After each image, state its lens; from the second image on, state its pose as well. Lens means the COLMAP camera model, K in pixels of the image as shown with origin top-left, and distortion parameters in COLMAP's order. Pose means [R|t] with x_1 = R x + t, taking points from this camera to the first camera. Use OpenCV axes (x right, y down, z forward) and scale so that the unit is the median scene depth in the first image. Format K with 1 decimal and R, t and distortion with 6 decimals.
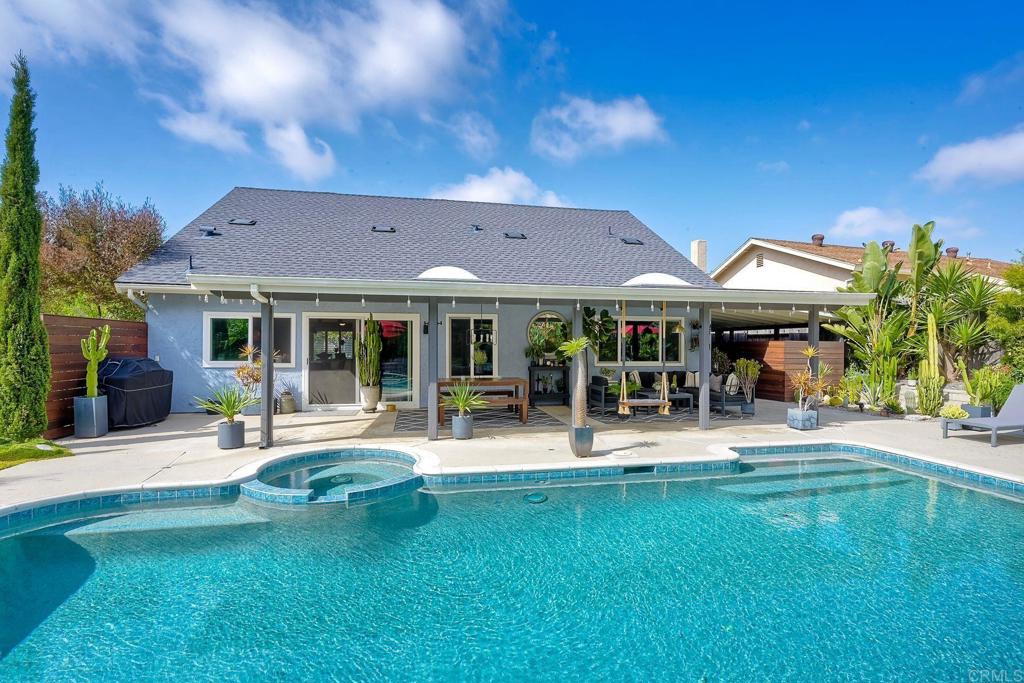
lens RADIAL K [[470.2, 0, 518.9], [0, 470.2, 335.9], [0, 0, 1]] dist [-0.000790, -0.000549]
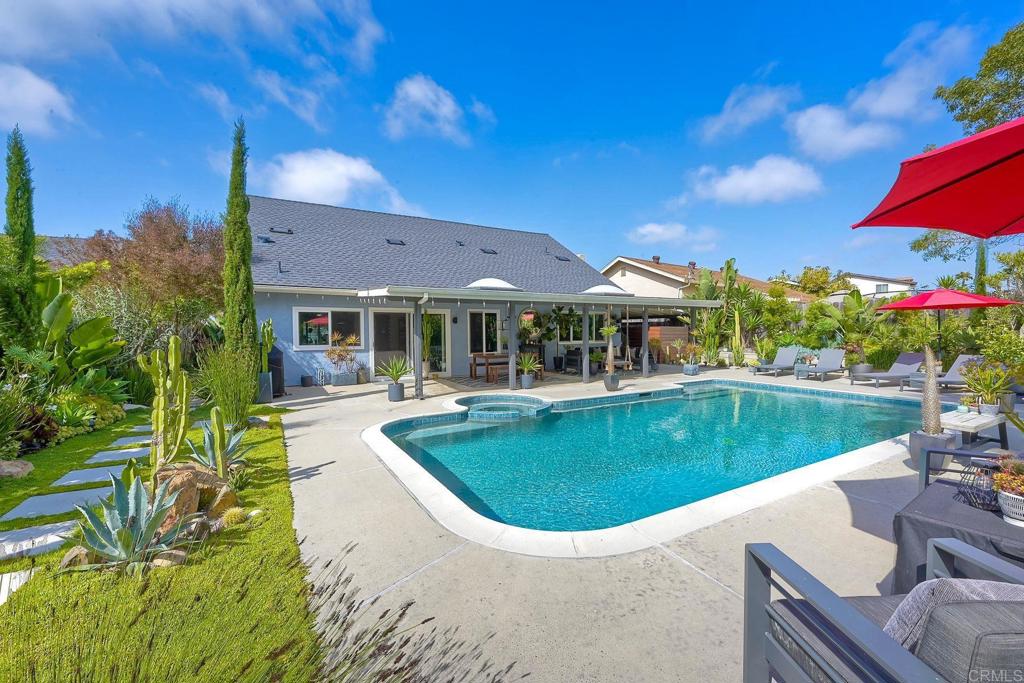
lens RADIAL K [[418.5, 0, 502.2], [0, 418.5, 343.4], [0, 0, 1]] dist [0.000115, 0.001325]
pose [[0.951062, -0.019180, 0.308403, -0.467157], [0.004352, 0.998804, 0.048695, -0.005296], [-0.308968, -0.044970, 0.950009, -0.244972]]
